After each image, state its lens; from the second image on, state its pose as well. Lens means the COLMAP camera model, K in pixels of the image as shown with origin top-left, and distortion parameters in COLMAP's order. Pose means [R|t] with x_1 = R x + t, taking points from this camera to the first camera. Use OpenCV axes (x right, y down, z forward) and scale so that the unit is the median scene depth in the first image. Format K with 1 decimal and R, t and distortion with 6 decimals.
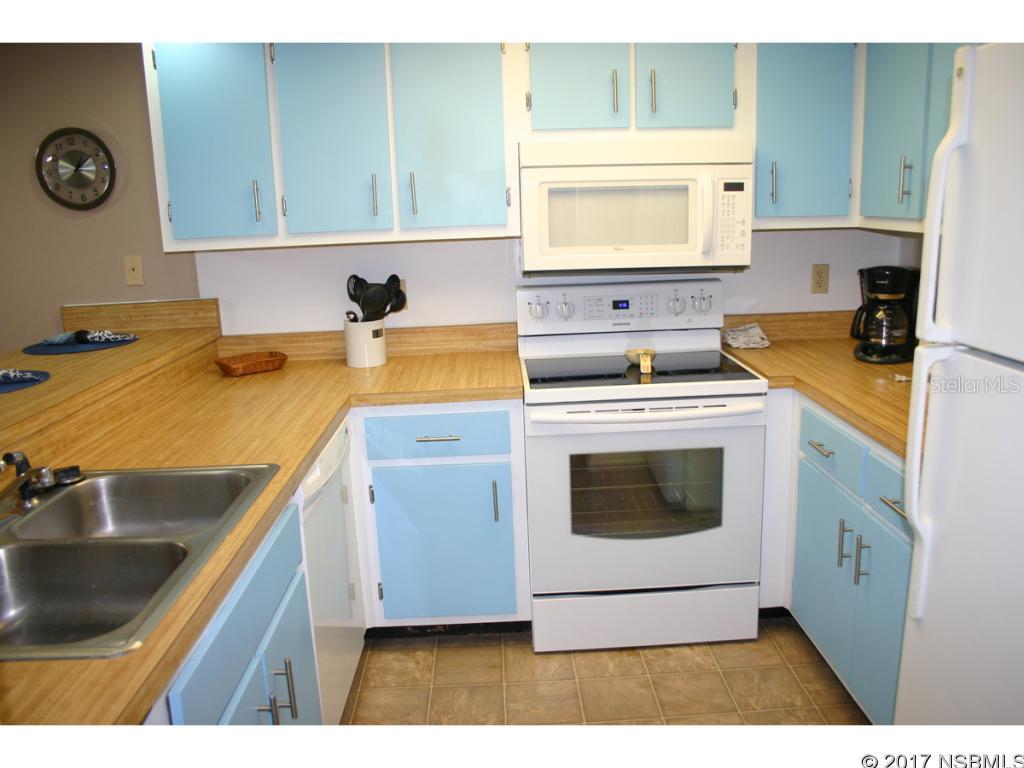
lens RADIAL K [[824.2, 0, 513.8], [0, 824.2, 383.5], [0, 0, 1]] dist [0.000586, 0.000213]
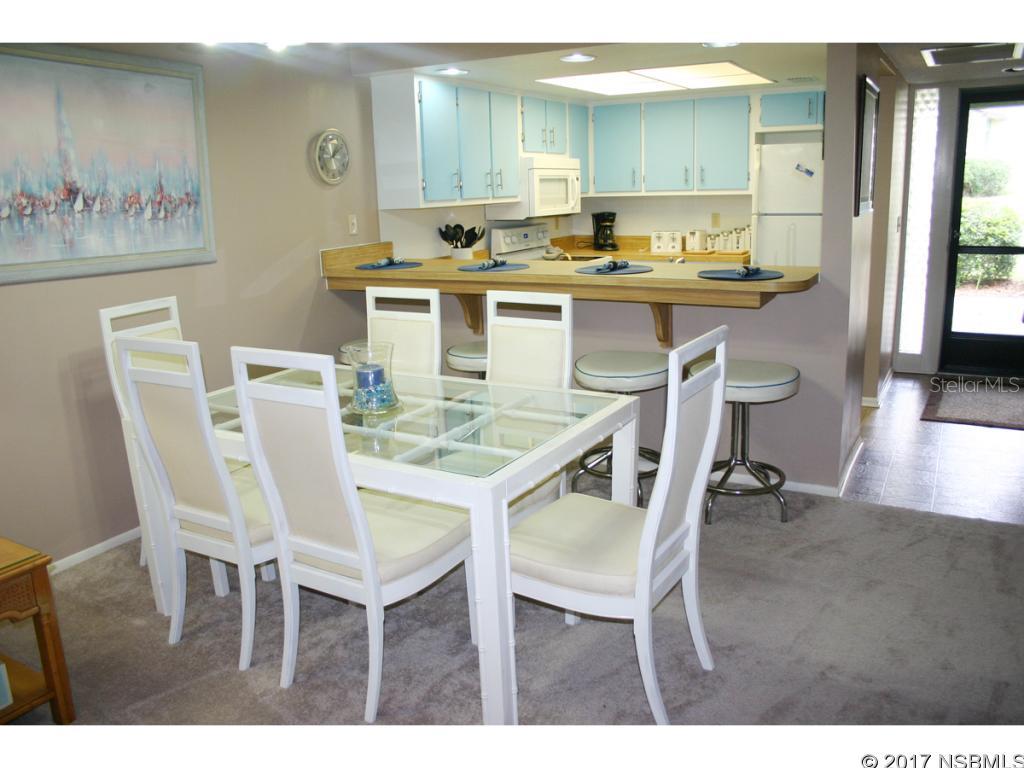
lens RADIAL K [[824.2, 0, 512.0], [0, 824.2, 382.9], [0, 0, 1]] dist [0.000586, 0.000213]
pose [[0.524640, -0.179313, 0.832226, -1.719810], [0.200363, 0.976114, 0.084005, 0.086879], [-0.827410, 0.122675, 0.548036, -0.063575]]
